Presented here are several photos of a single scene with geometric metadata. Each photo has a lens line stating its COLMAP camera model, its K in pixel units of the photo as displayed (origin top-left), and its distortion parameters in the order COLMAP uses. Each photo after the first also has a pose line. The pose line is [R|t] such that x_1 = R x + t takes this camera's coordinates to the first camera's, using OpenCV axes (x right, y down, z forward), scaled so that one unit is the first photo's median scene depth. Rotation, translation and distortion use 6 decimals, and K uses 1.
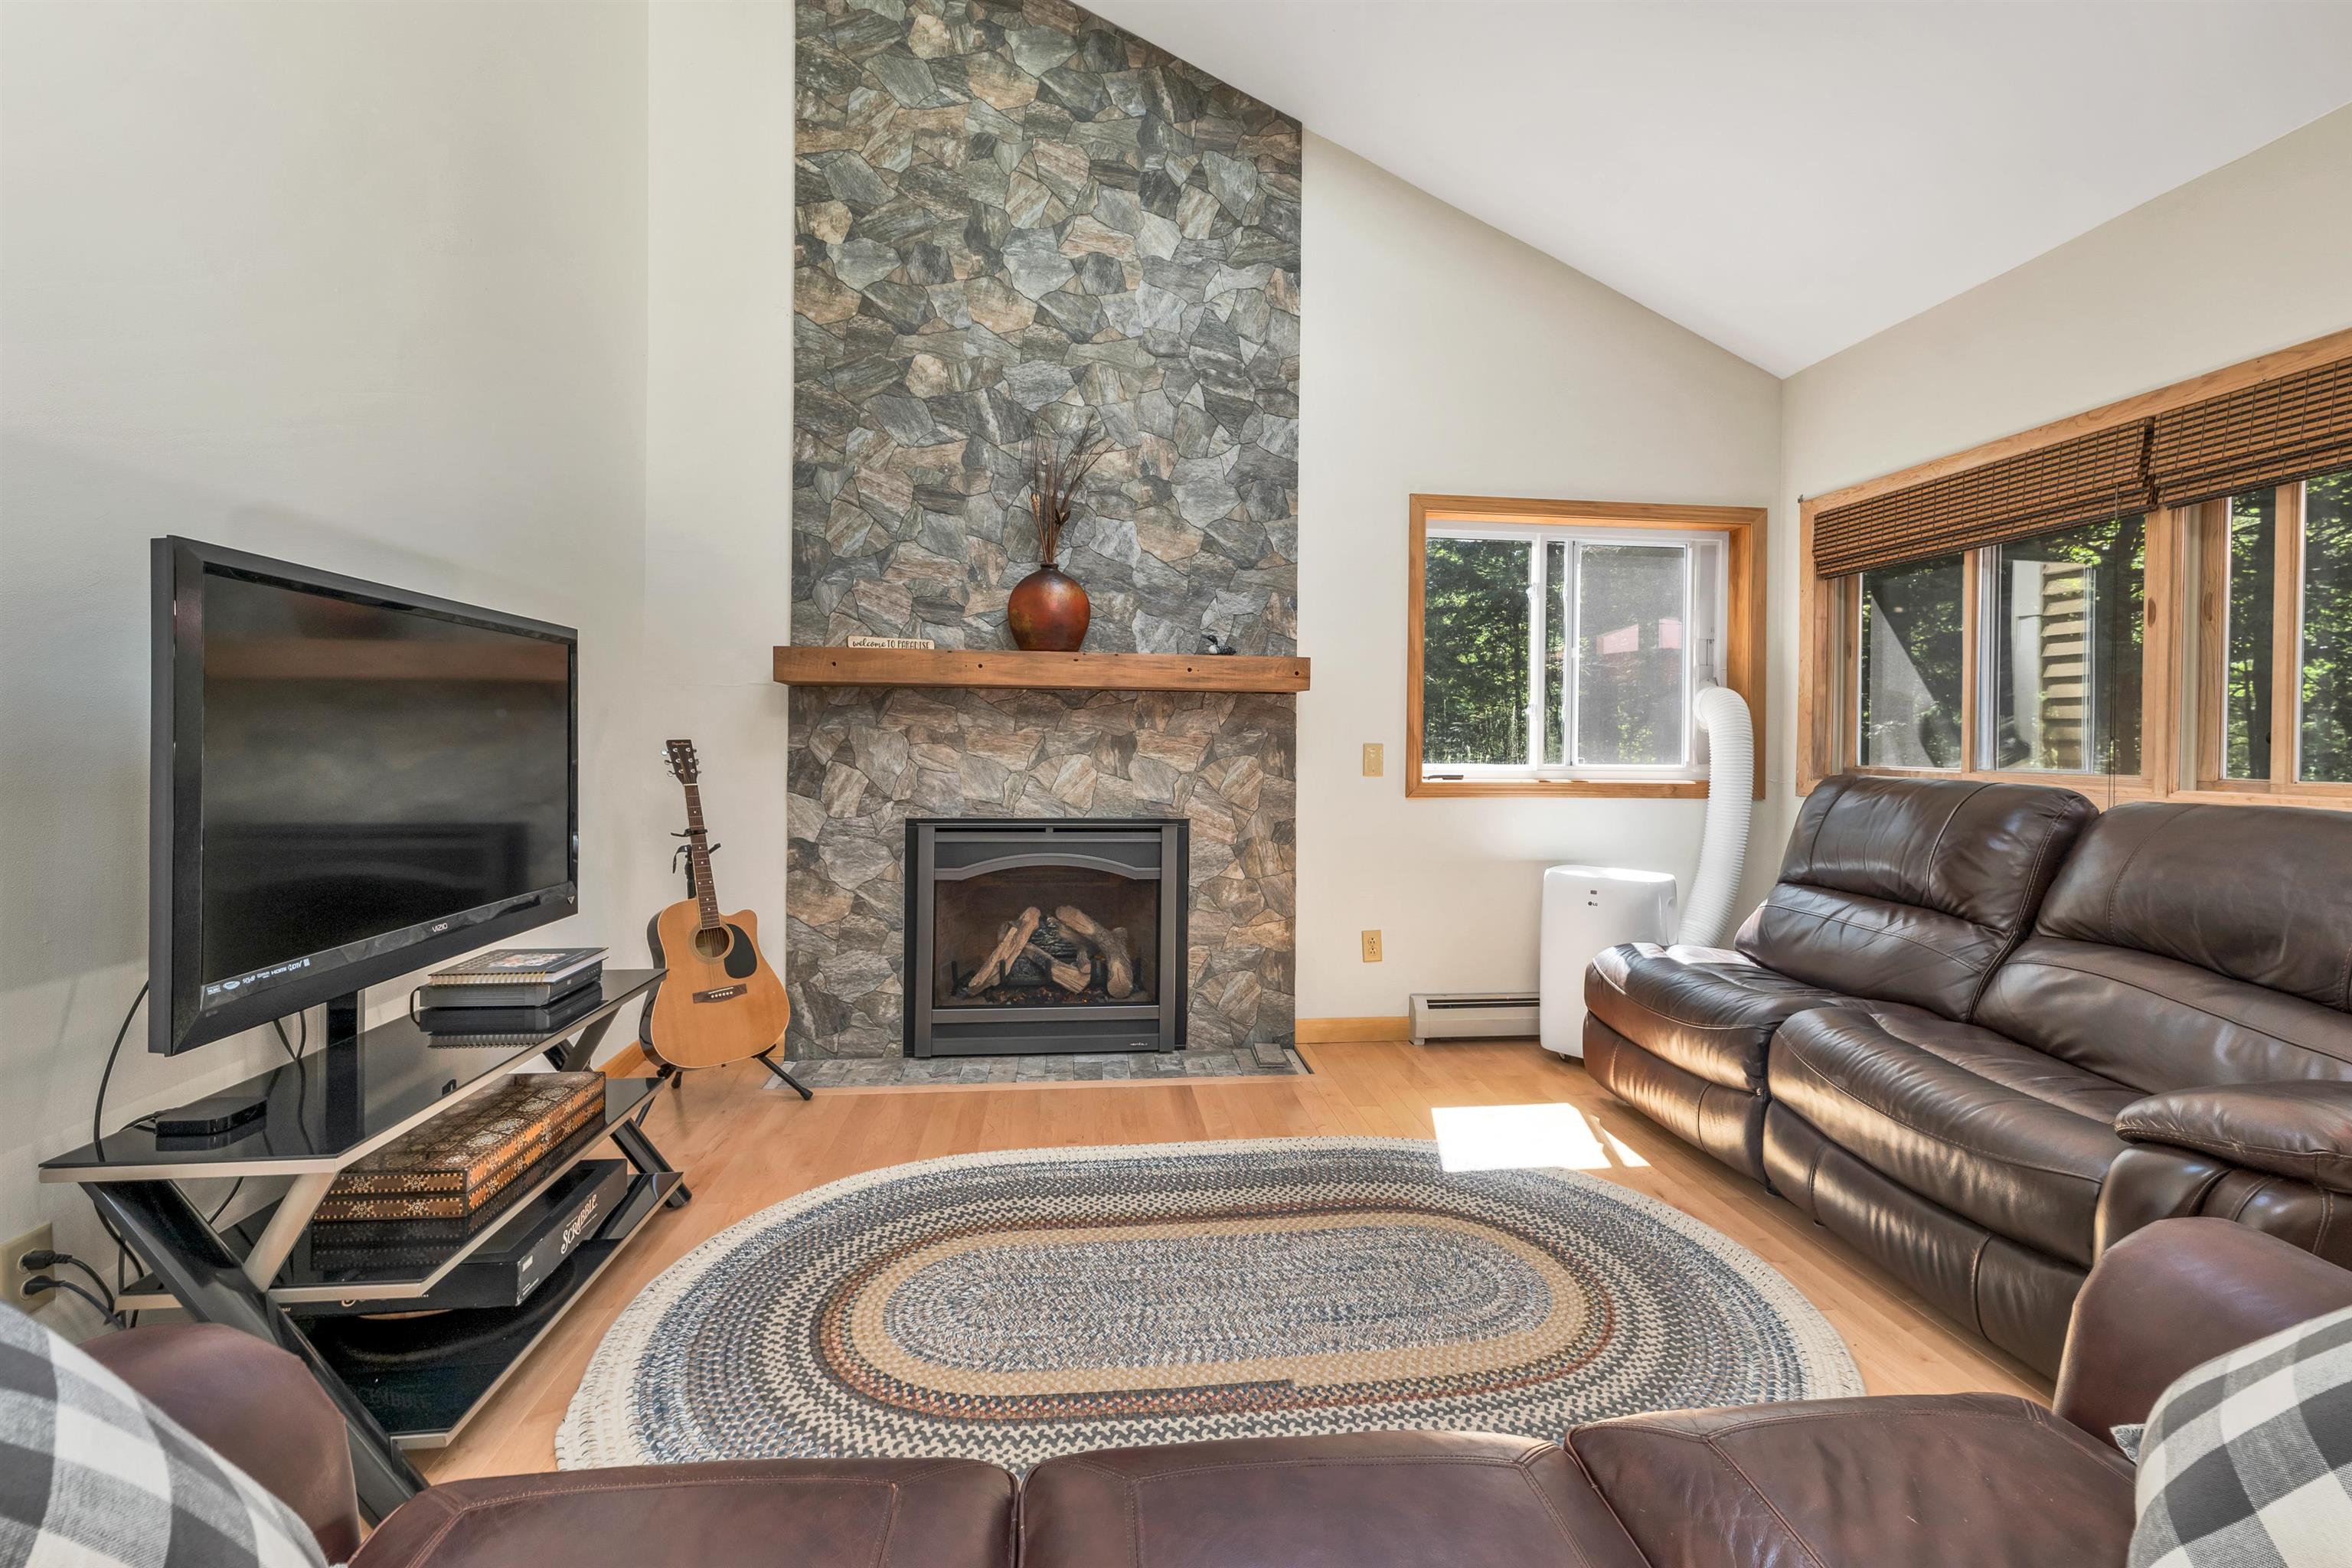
lens RADIAL K [[964.7, 0, 1173.3], [0, 964.7, 741.9], [0, 0, 1]] dist [0.000916, 0.000275]
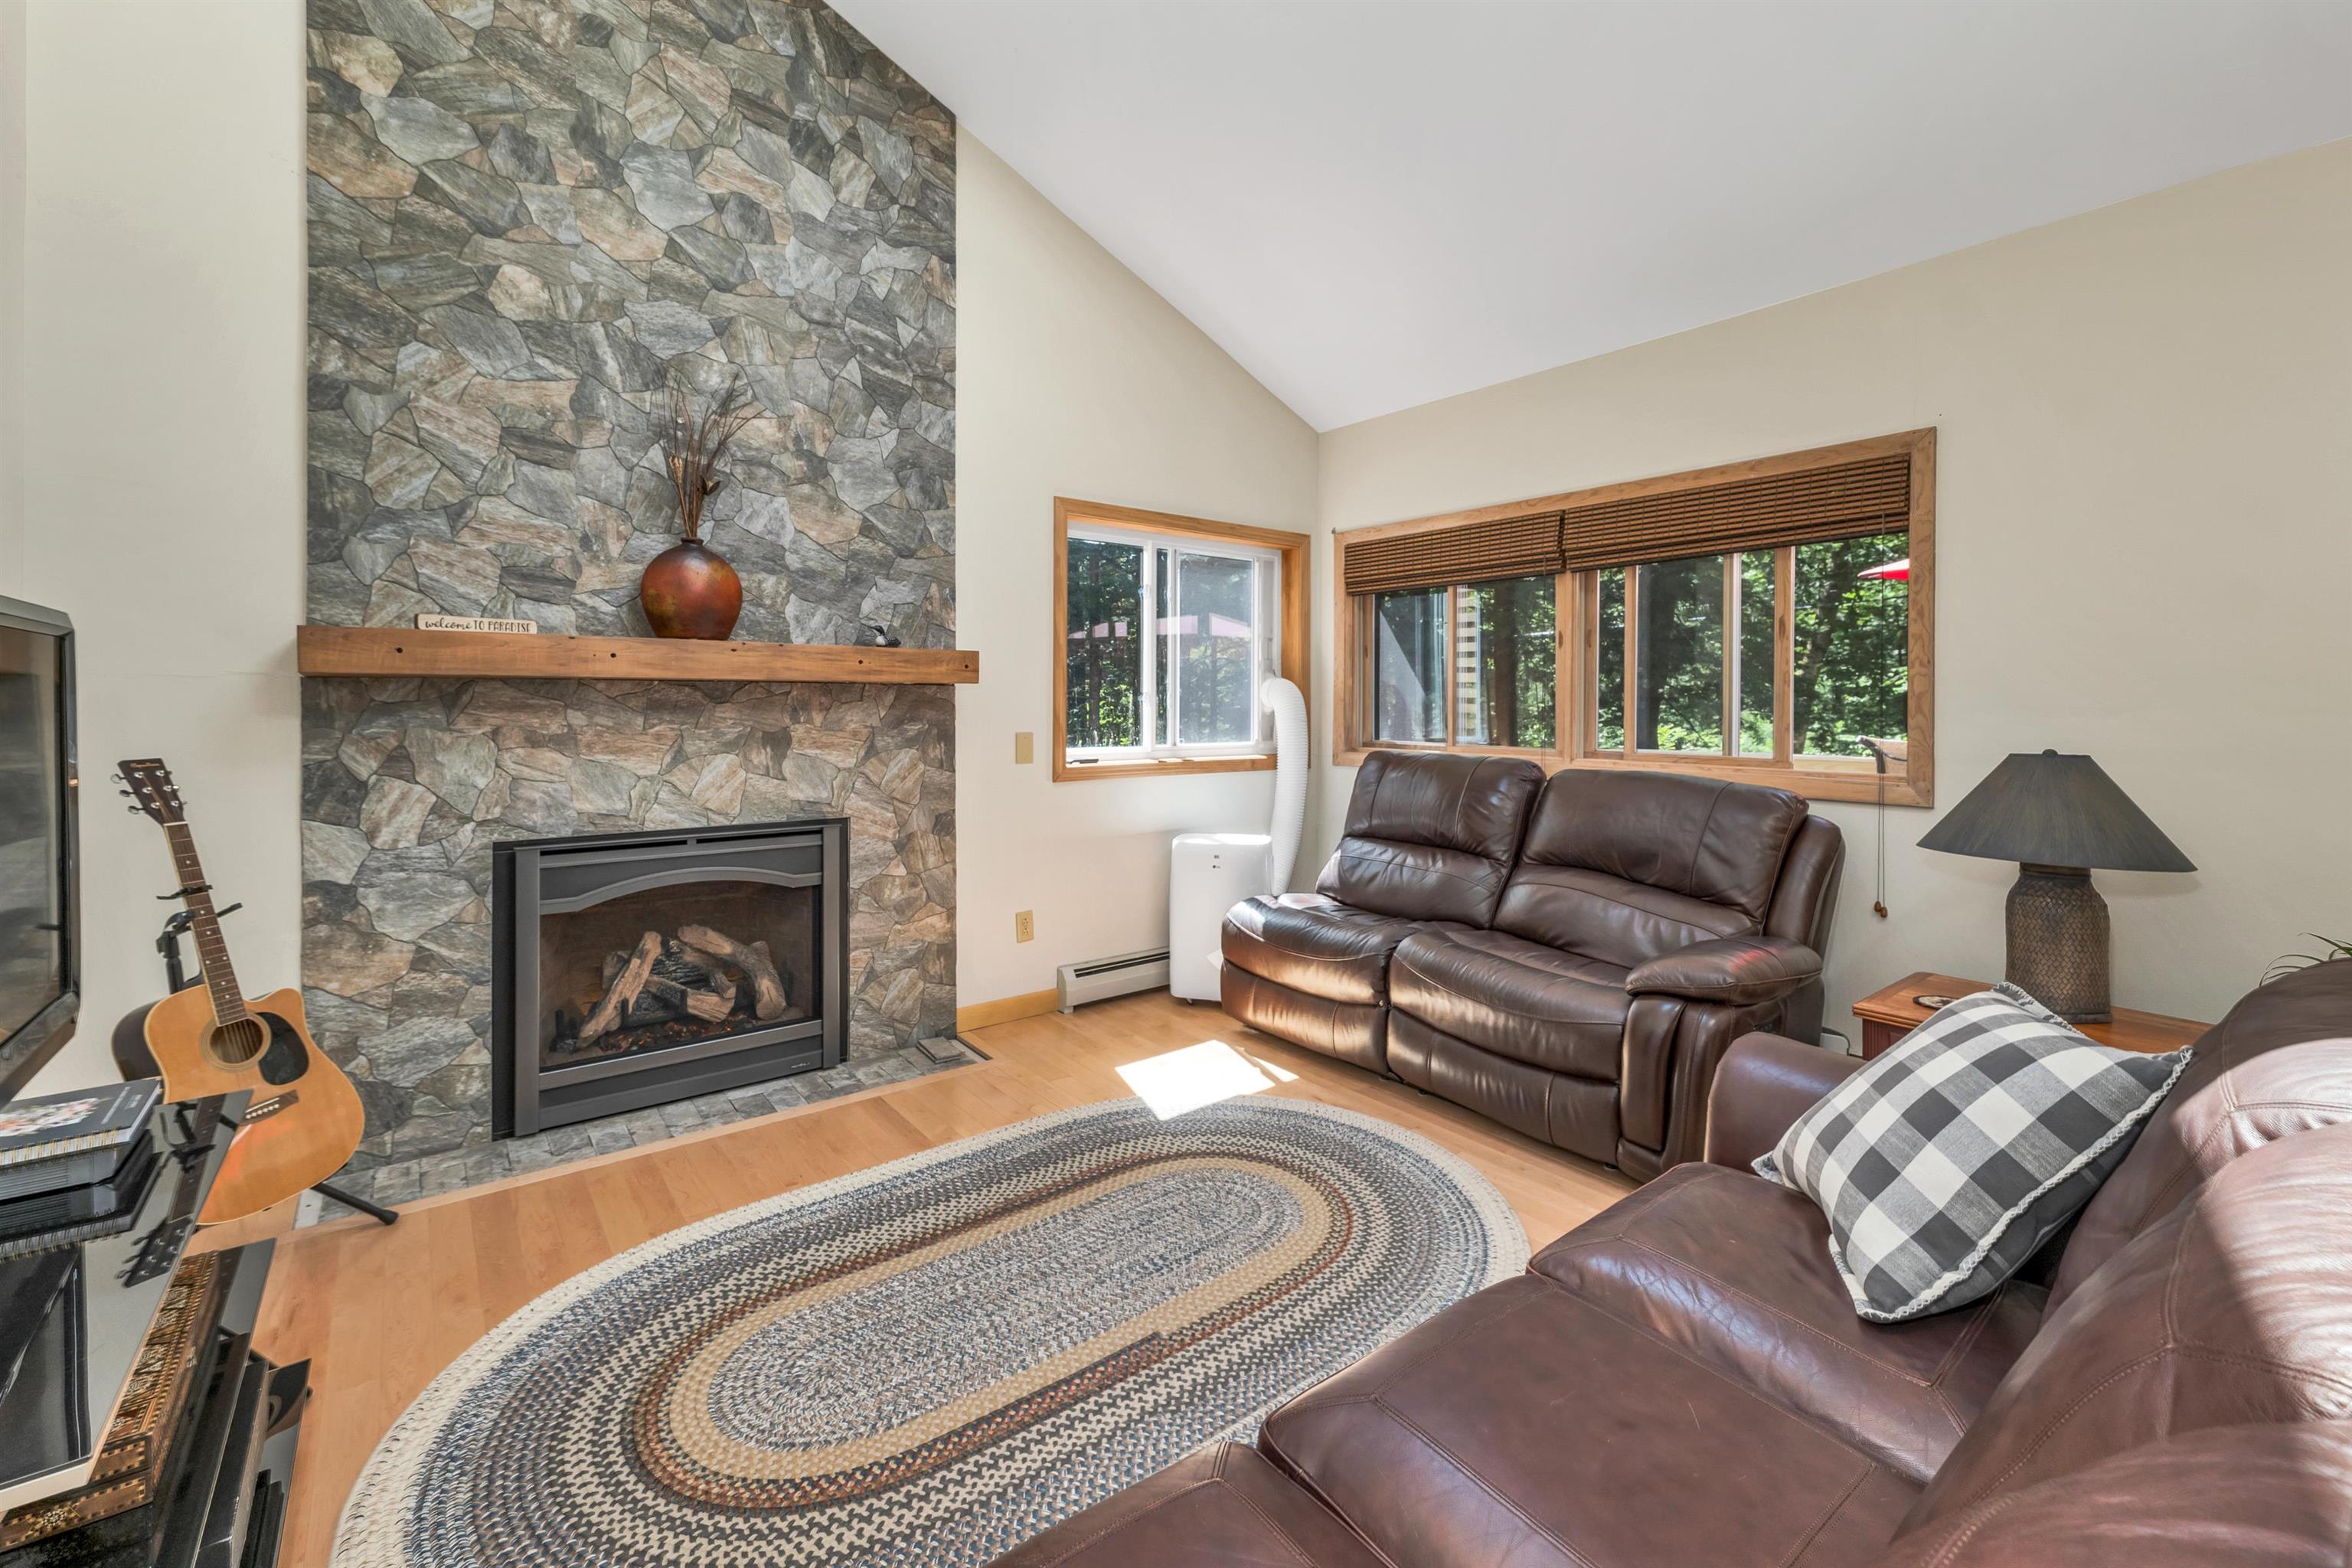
lens RADIAL K [[981.7, 0, 1177.7], [0, 981.7, 705.7], [0, 0, 1]] dist [0.001162, -0.000338]
pose [[0.852152, -0.010256, 0.523193, -0.216182], [0.007867, 0.999946, 0.006788, -0.034692], [-0.523235, -0.001669, 0.852187, 0.009518]]
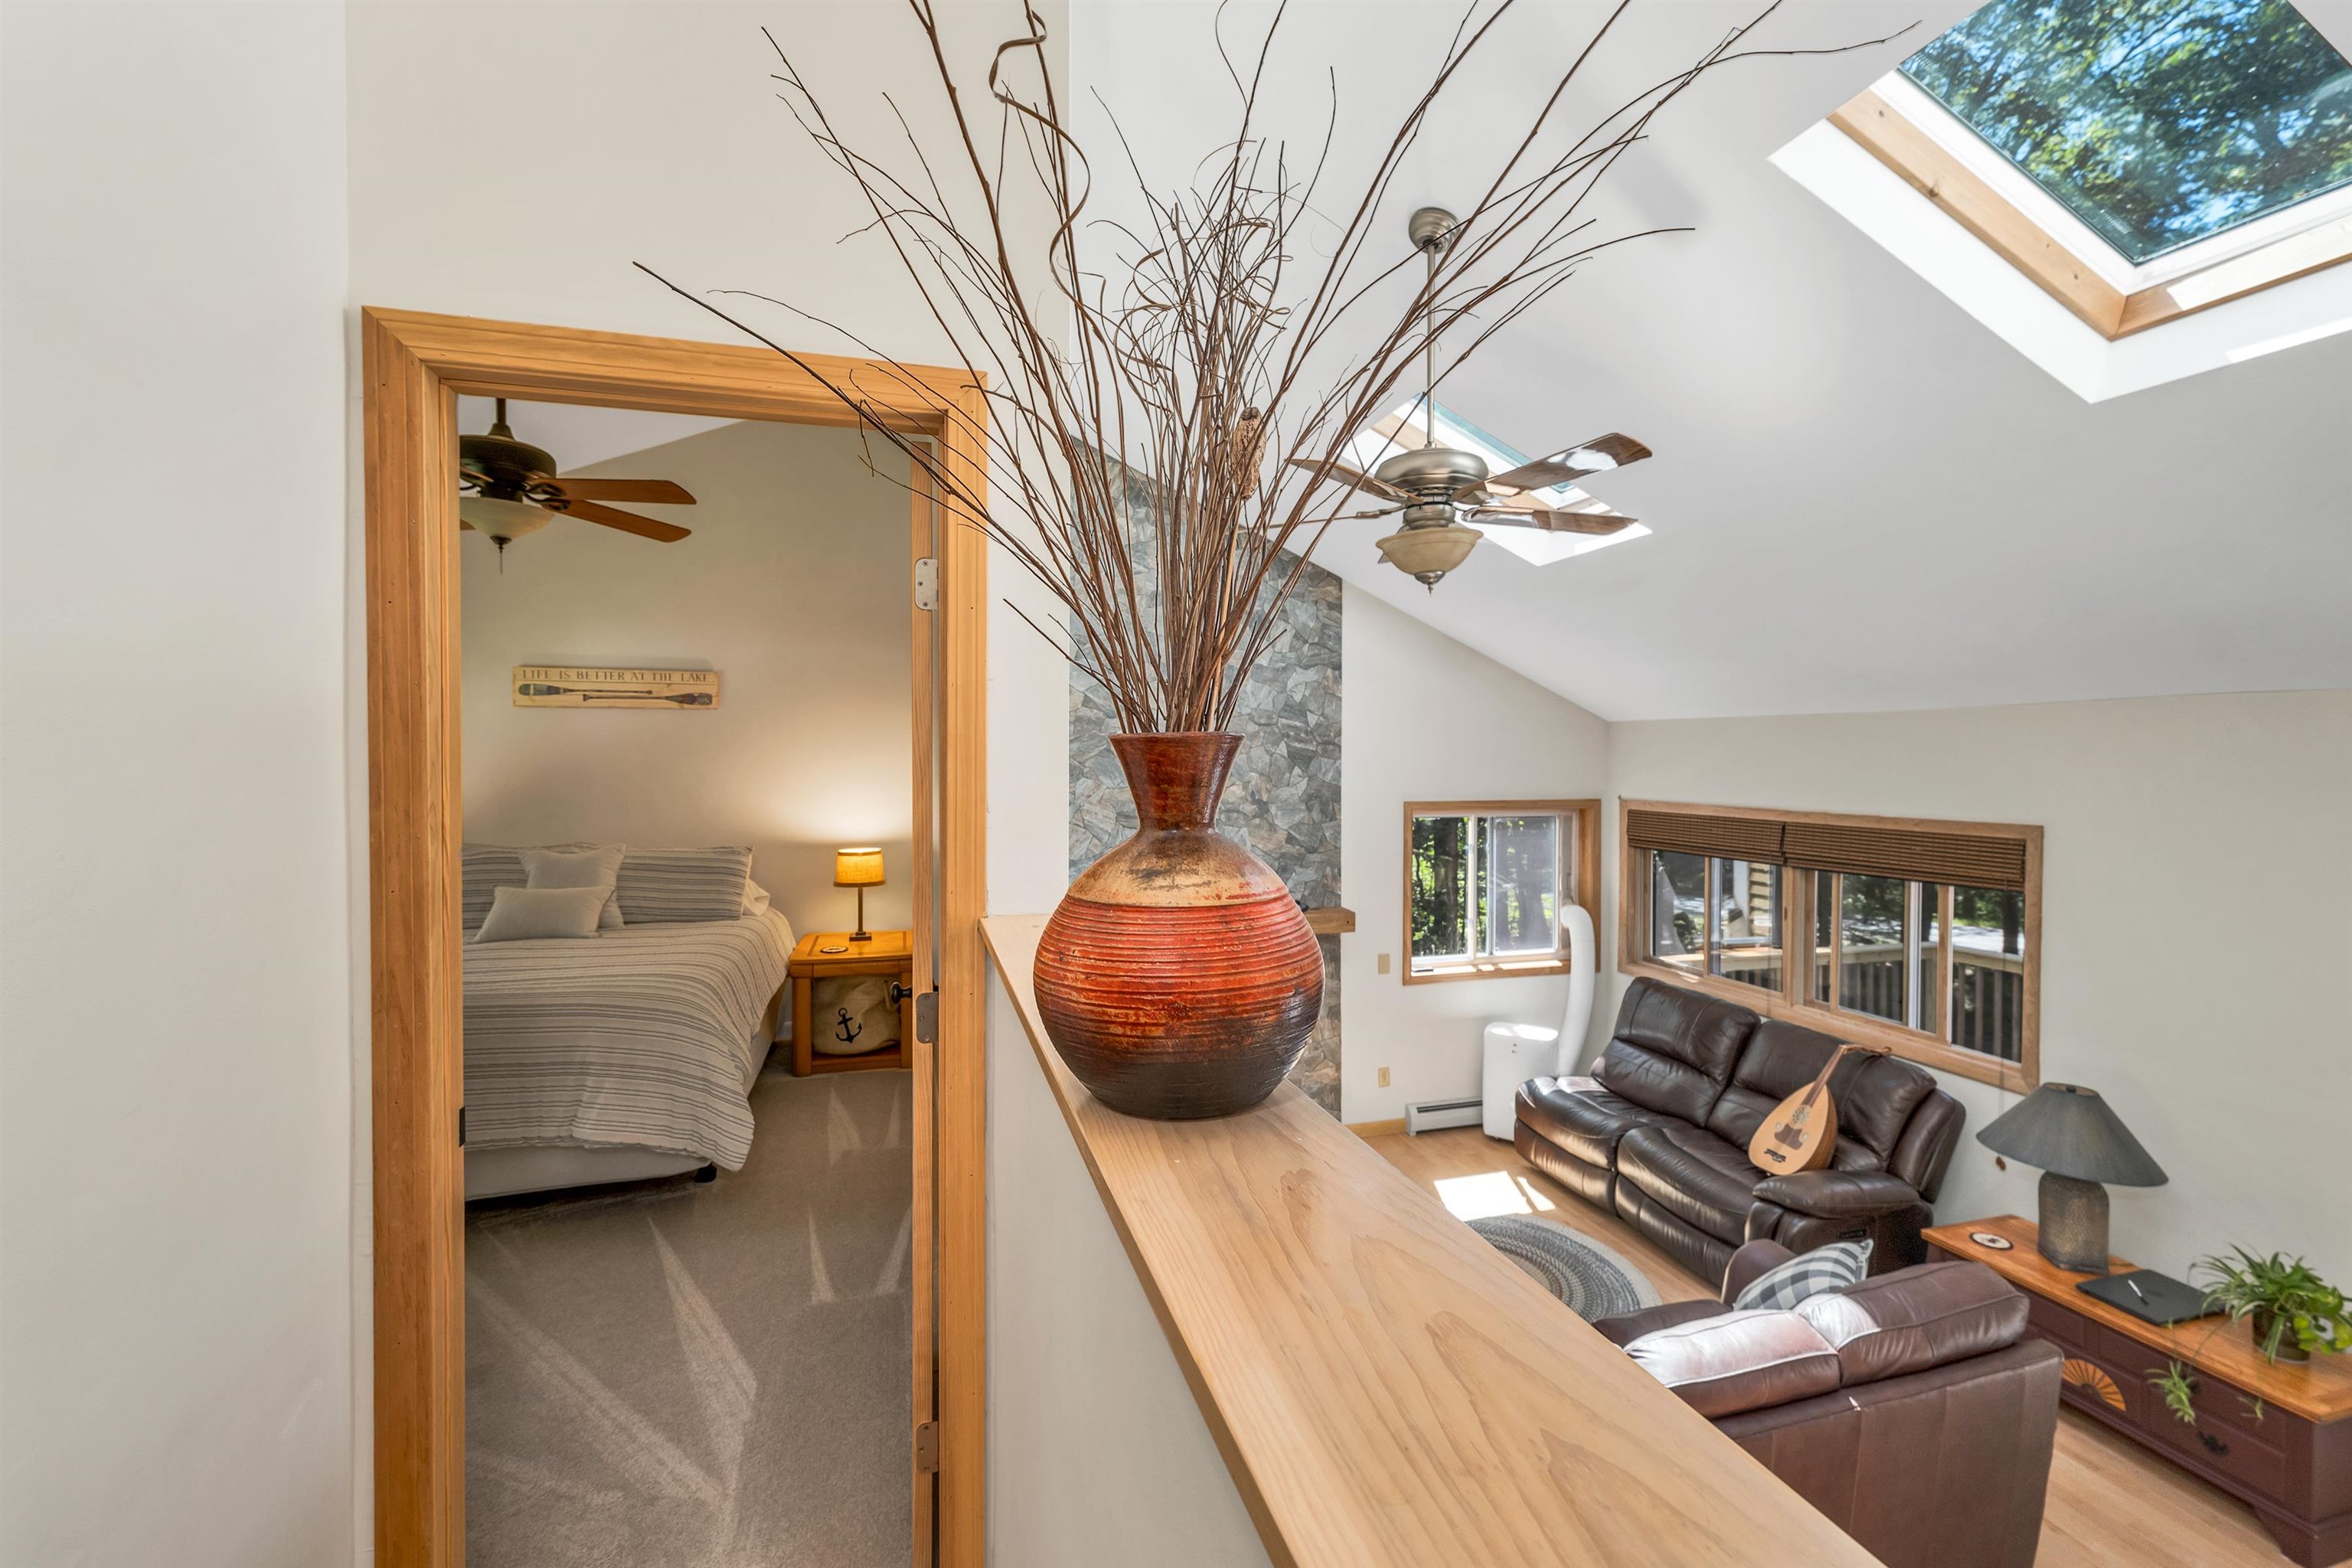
lens RADIAL K [[942.6, 0, 1172.6], [0, 942.6, 775.0], [0, 0, 1]] dist [0.001079, 0.000033]
pose [[0.986790, -0.011201, 0.161617, -0.422508], [0.009314, 0.999879, 0.012429, -0.341264], [-0.161737, -0.010759, 0.986775, -0.545050]]
